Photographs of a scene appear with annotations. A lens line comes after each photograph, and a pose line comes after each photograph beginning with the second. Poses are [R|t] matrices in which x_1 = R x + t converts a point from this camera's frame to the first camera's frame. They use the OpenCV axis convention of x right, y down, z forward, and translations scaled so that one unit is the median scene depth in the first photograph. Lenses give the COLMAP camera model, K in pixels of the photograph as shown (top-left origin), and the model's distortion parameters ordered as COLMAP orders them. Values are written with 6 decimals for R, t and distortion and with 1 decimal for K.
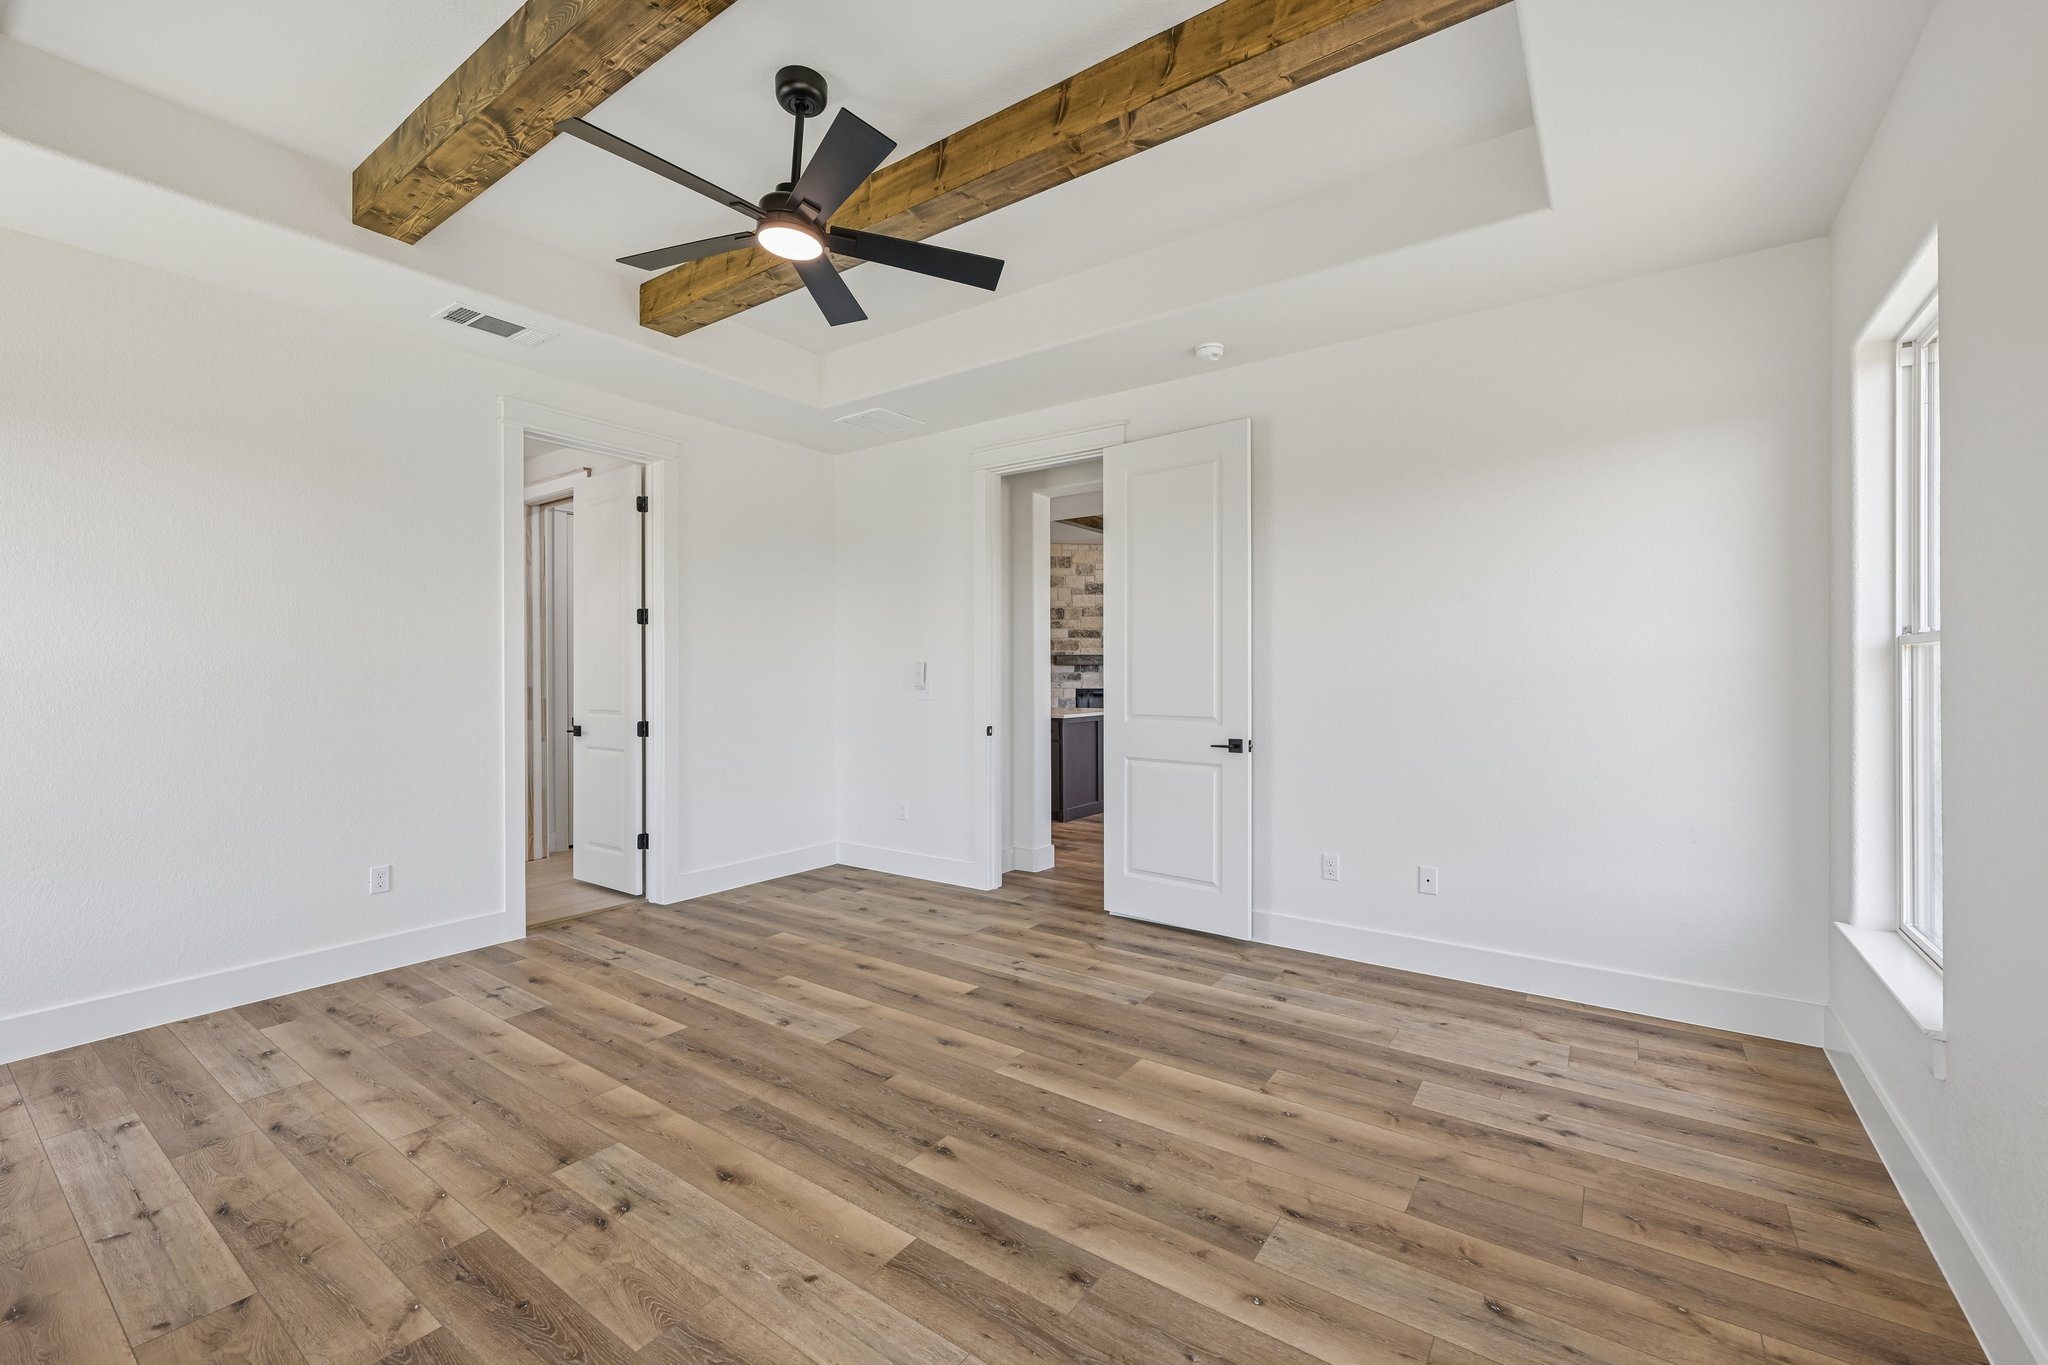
lens RADIAL K [[843.6, 0, 1023.8], [0, 843.6, 682.0], [0, 0, 1]] dist [-0.000520, 0.000145]
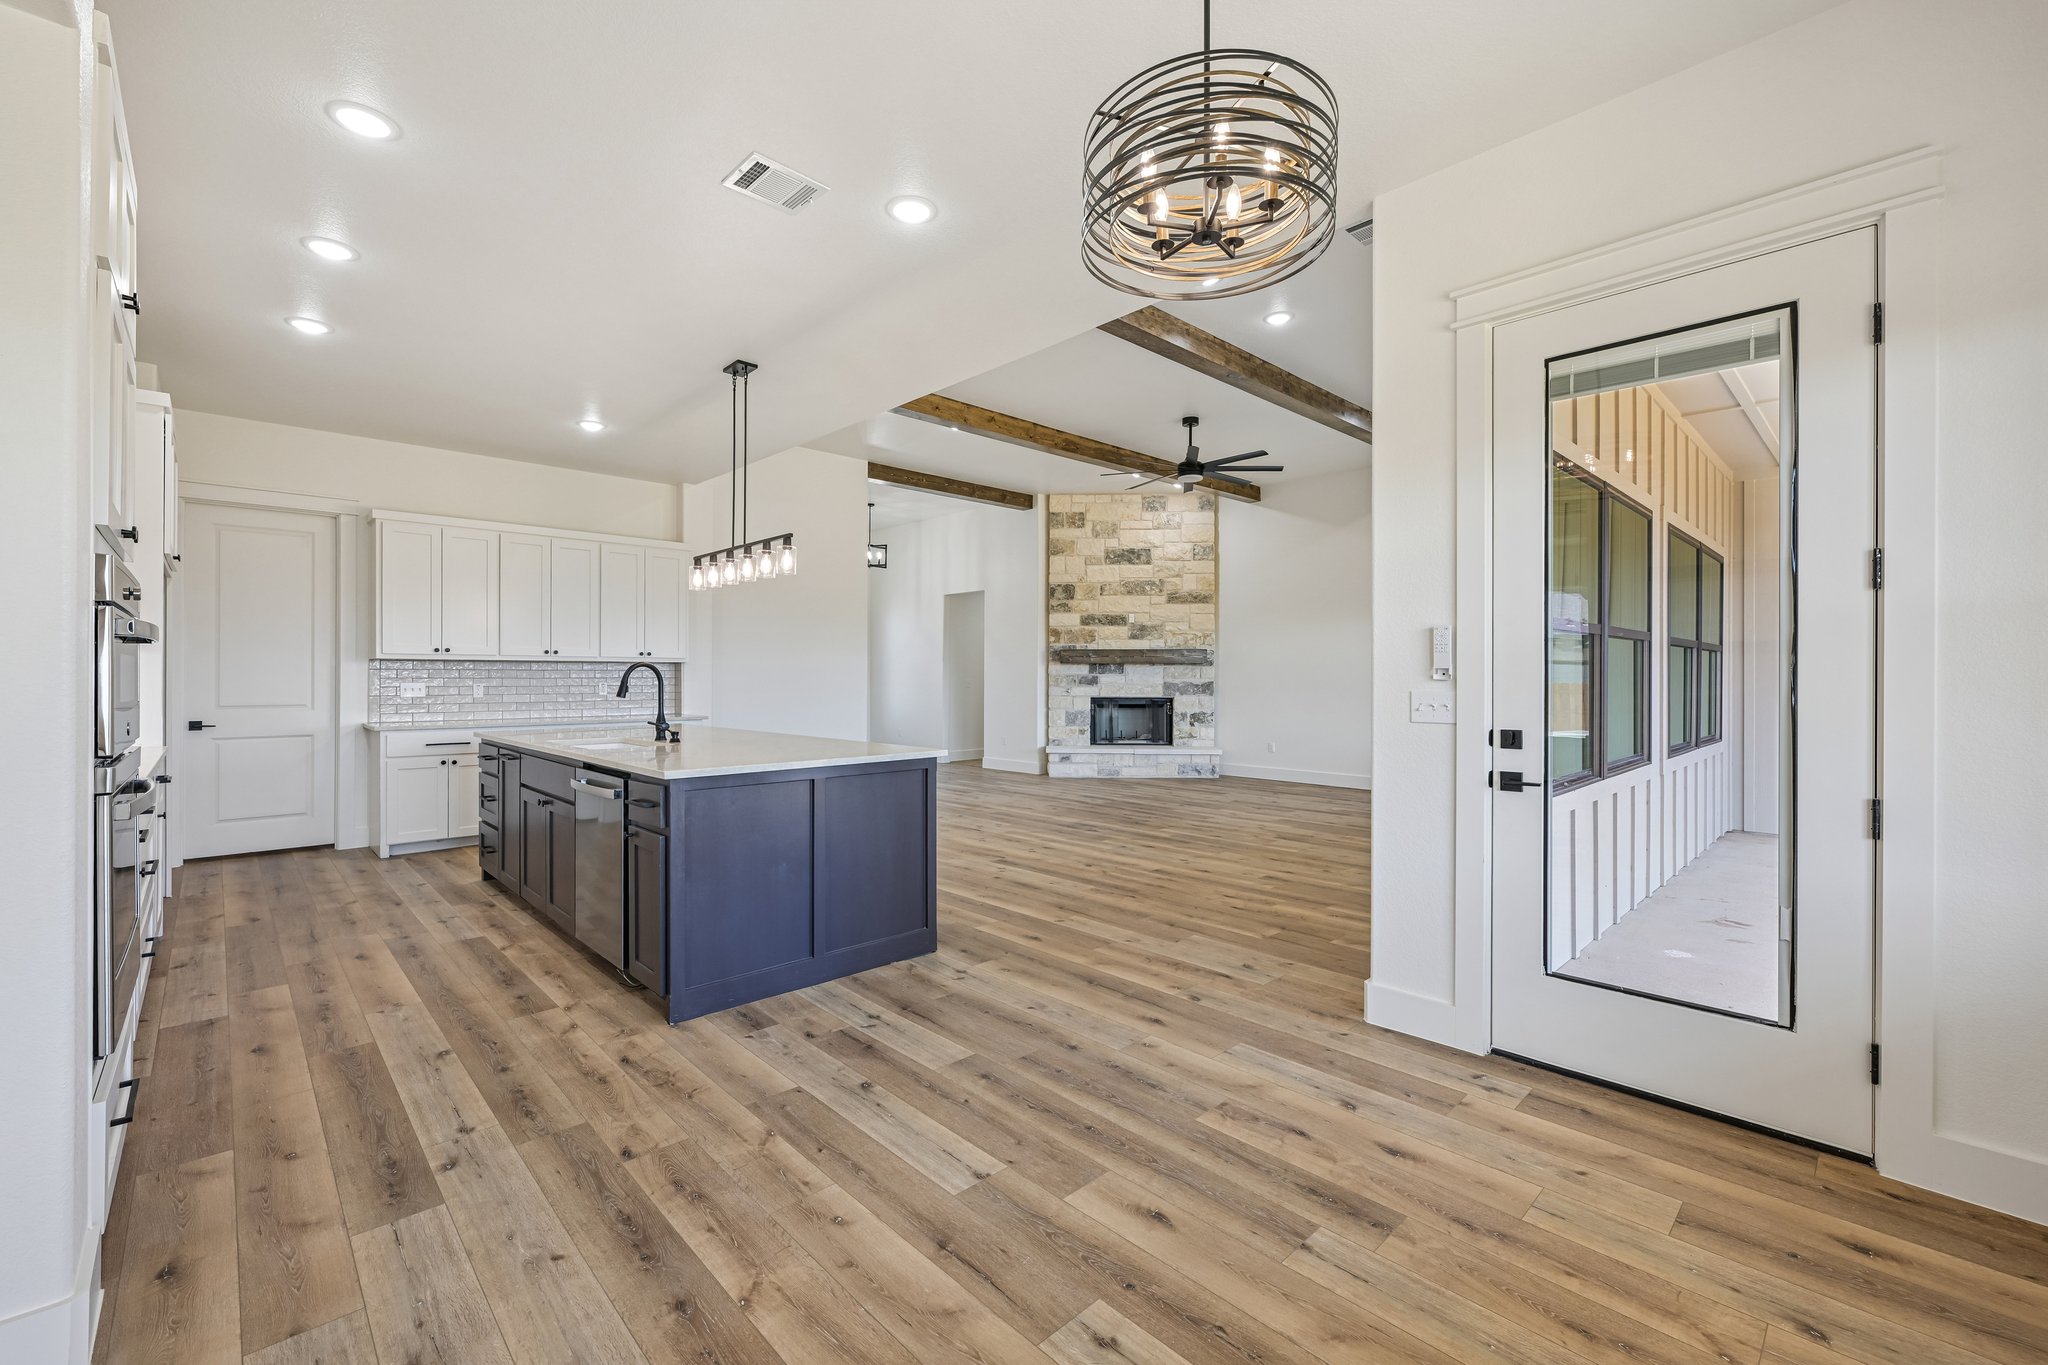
lens RADIAL K [[843.6, 0, 1018.4], [0, 843.6, 672.9], [0, 0, 1]] dist [-0.000520, 0.000145]
pose [[0.981070, 0.003496, -0.193622, 0.139764], [-0.004374, 0.999982, -0.004108, -0.009195], [0.193605, 0.004877, 0.981068, 0.288121]]
